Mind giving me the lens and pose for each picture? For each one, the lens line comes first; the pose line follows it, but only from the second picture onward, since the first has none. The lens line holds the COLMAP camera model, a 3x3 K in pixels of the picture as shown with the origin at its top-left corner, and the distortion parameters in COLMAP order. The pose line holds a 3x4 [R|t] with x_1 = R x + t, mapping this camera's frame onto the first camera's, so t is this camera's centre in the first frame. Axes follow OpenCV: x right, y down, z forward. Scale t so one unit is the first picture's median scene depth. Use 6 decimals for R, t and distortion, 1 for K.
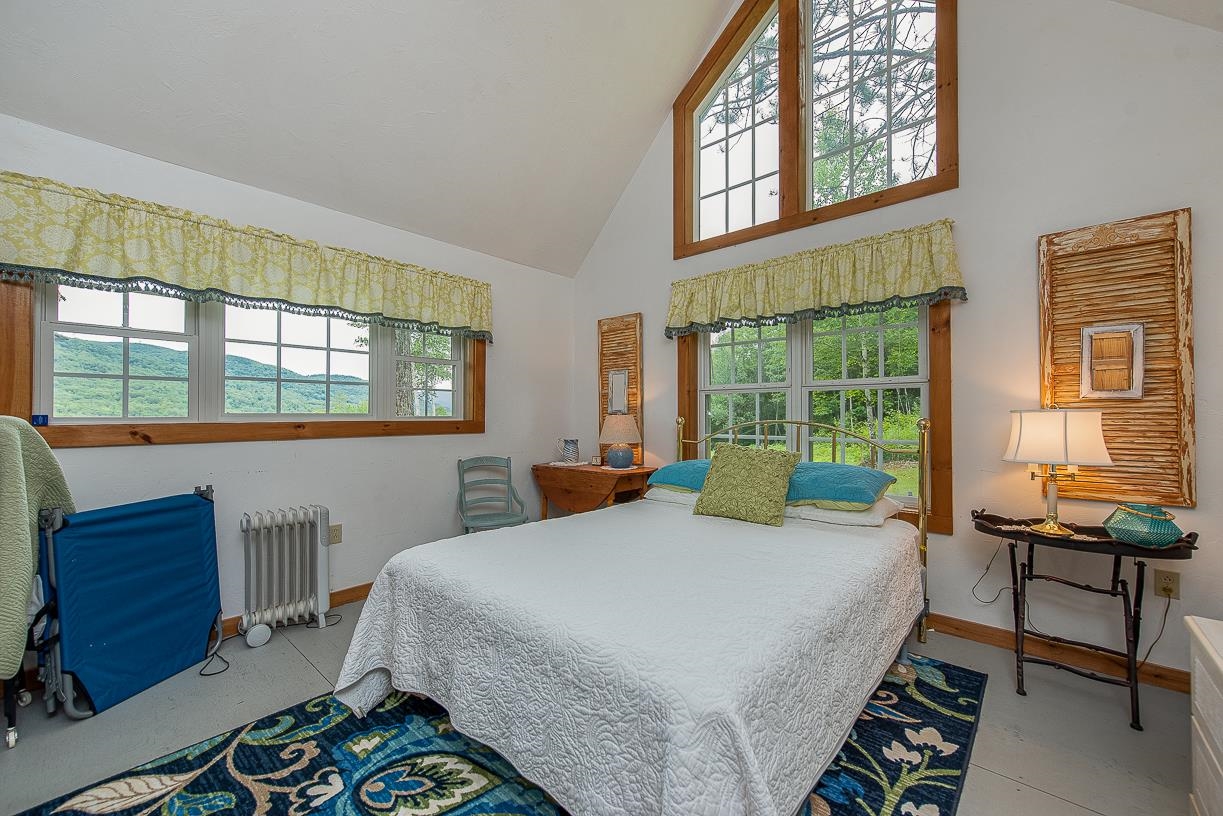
lens RADIAL K [[480.2, 0, 614.8], [0, 480.2, 413.2], [0, 0, 1]] dist [0.004184, -0.000926]
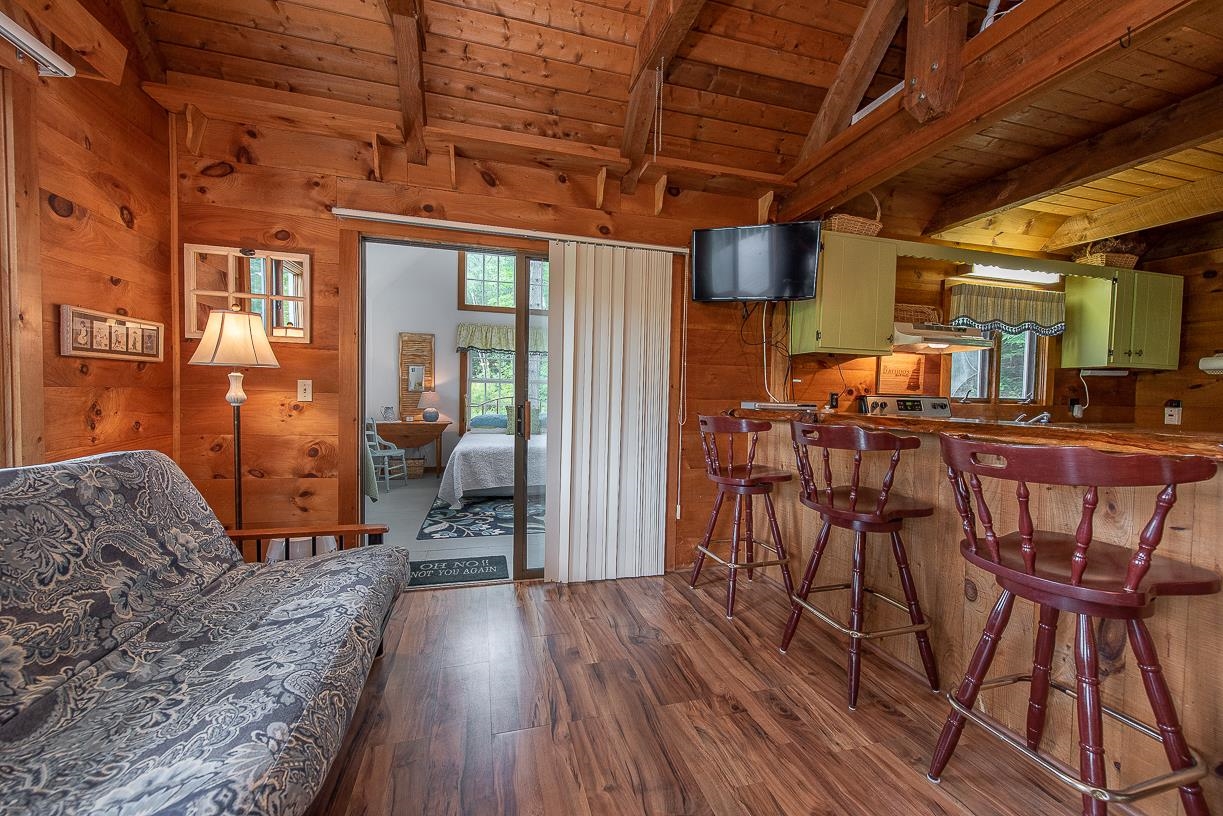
lens RADIAL K [[480.2, 0, 616.6], [0, 480.2, 414.4], [0, 0, 1]] dist [0.004184, -0.000926]
pose [[0.538860, -0.022576, 0.842093, -1.775516], [-0.022910, 0.998878, 0.041439, -0.005469], [-0.842084, -0.041622, 0.537738, -0.862097]]
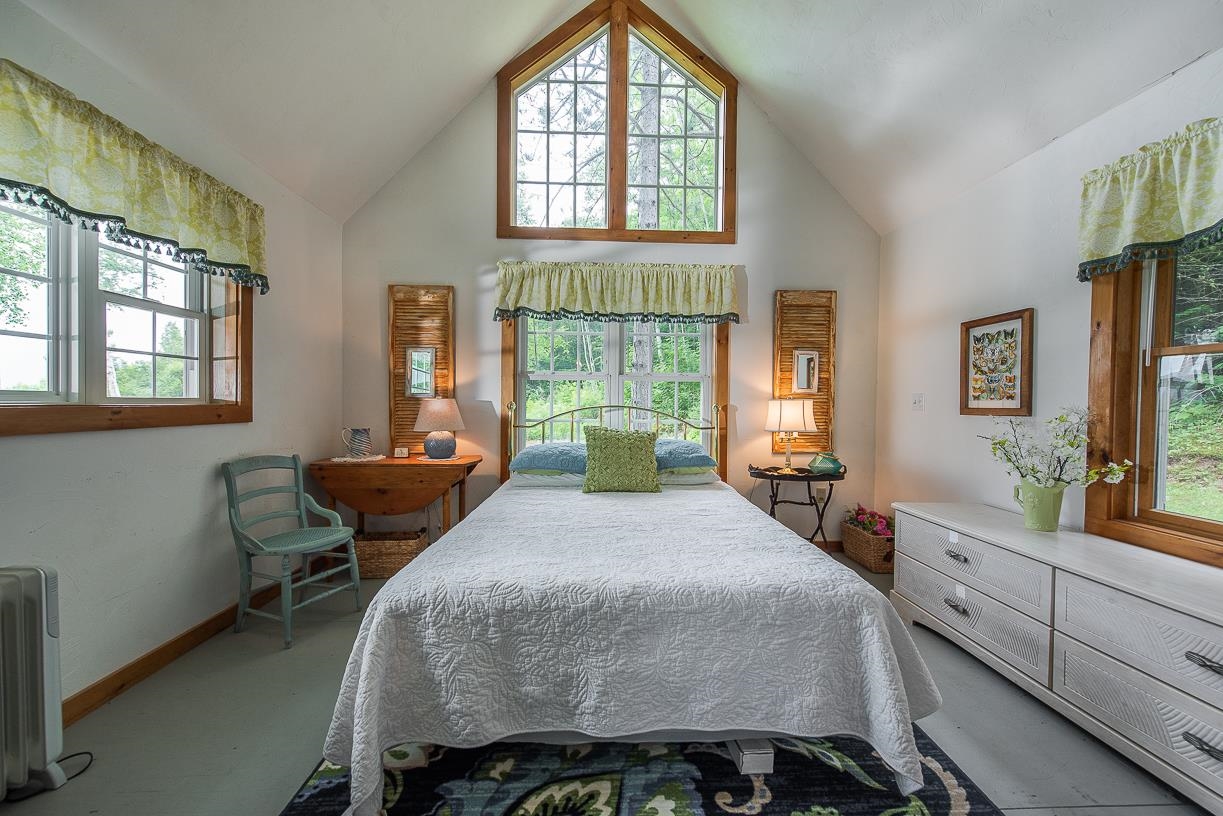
lens RADIAL K [[480.2, 0, 612.5], [0, 480.2, 414.6], [0, 0, 1]] dist [0.004184, -0.000926]
pose [[0.722698, -0.009567, 0.691098, -0.592306], [-0.013277, 0.999528, 0.027721, 0.006269], [-0.691036, -0.029210, 0.722230, 0.211925]]
